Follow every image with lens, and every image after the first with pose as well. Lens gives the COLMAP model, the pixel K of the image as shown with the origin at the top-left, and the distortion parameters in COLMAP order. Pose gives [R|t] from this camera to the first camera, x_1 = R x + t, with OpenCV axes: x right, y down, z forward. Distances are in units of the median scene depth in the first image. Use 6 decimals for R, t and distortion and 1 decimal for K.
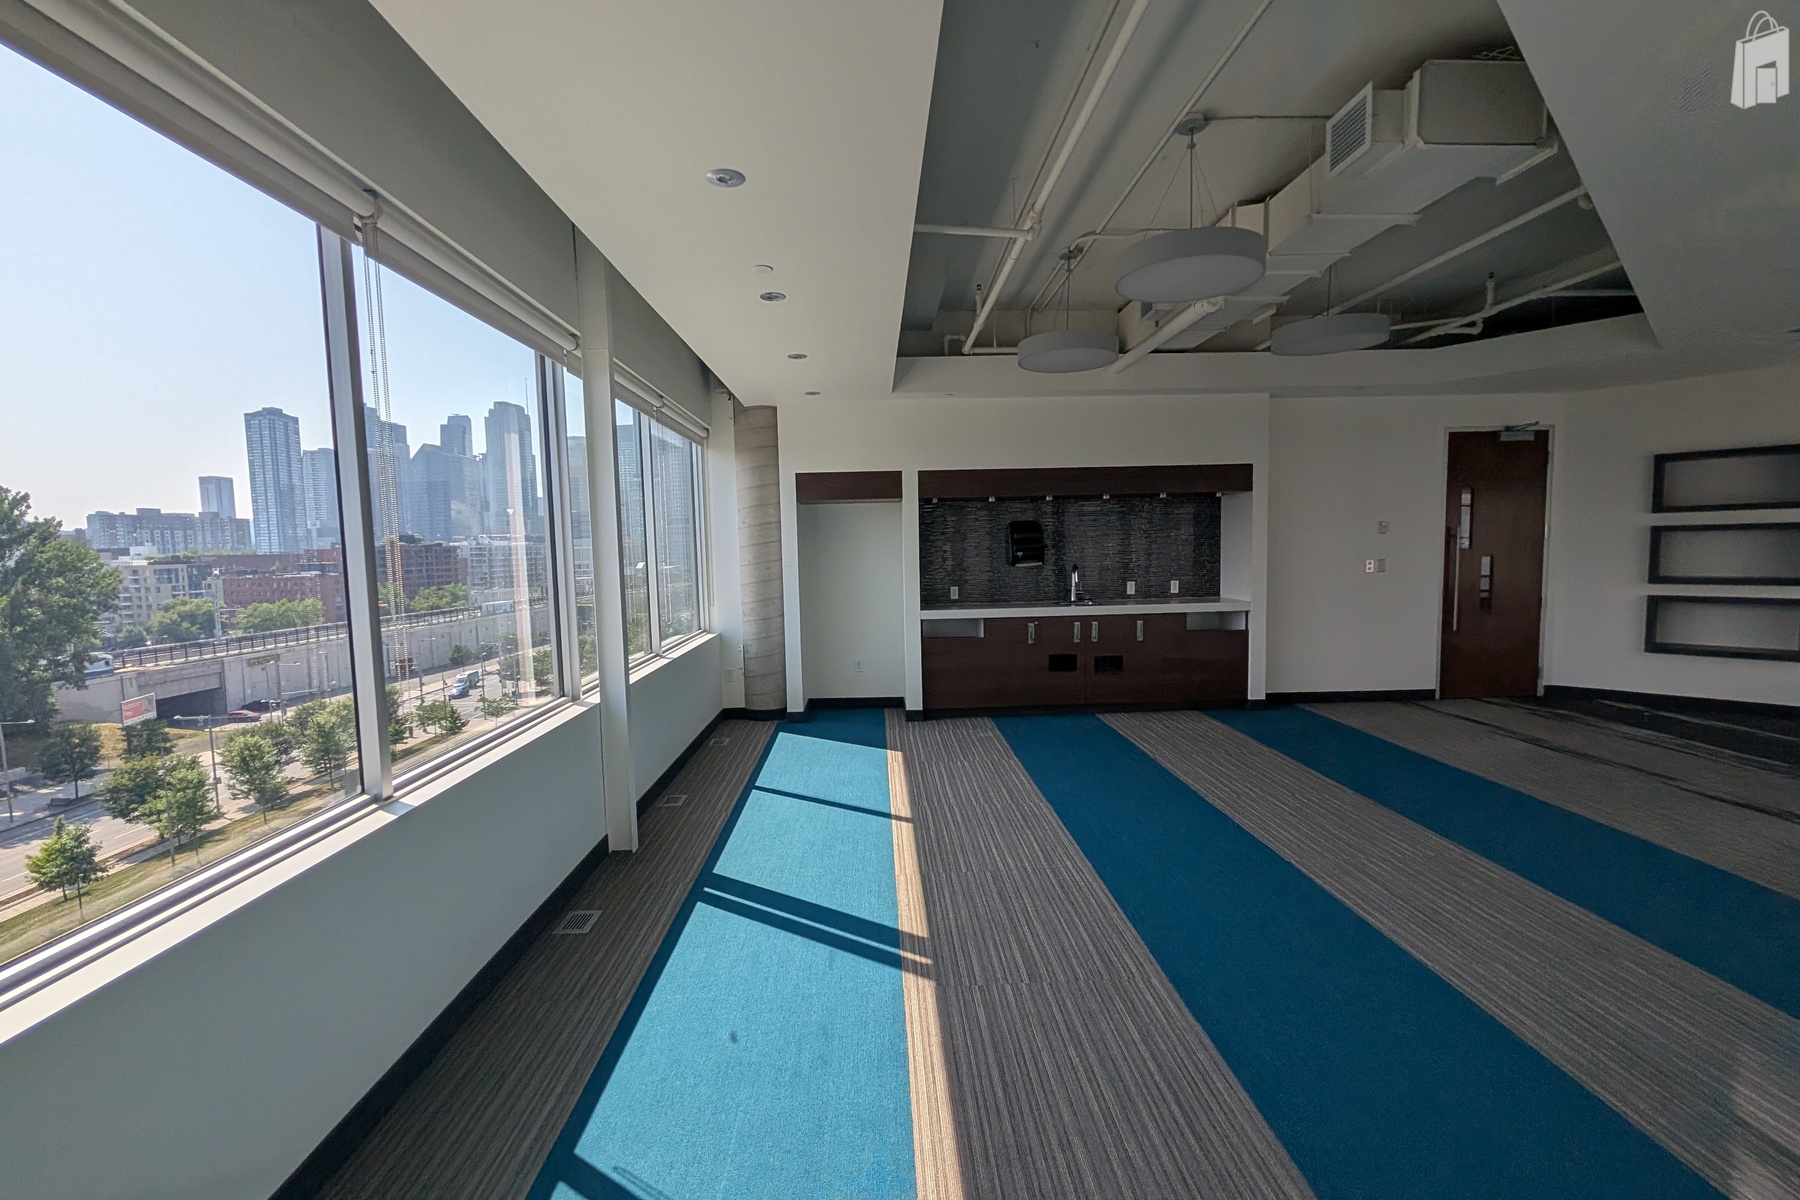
lens RADIAL K [[775.8, 0, 900.7], [0, 775.8, 608.4], [0, 0, 1]] dist [0.000539, 0.000182]
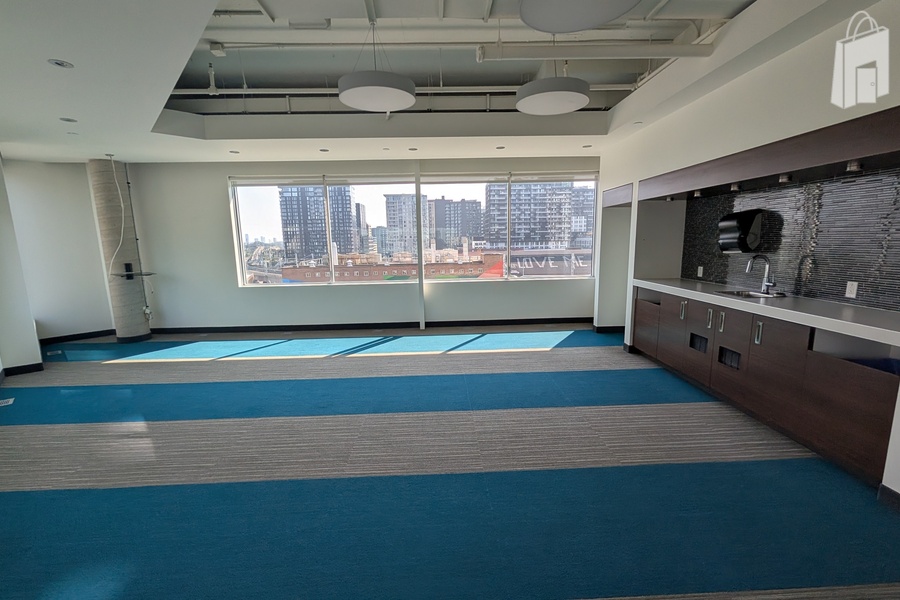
lens RADIAL K [[387.9, 0, 450.3], [0, 387.9, 304.2], [0, 0, 1]] dist [0.000539, 0.000182]
pose [[0.005290, 0.187091, -0.982328, 1.127644], [-0.062281, 0.980497, 0.186407, -0.098416], [0.998045, 0.060195, 0.016839, 0.962521]]
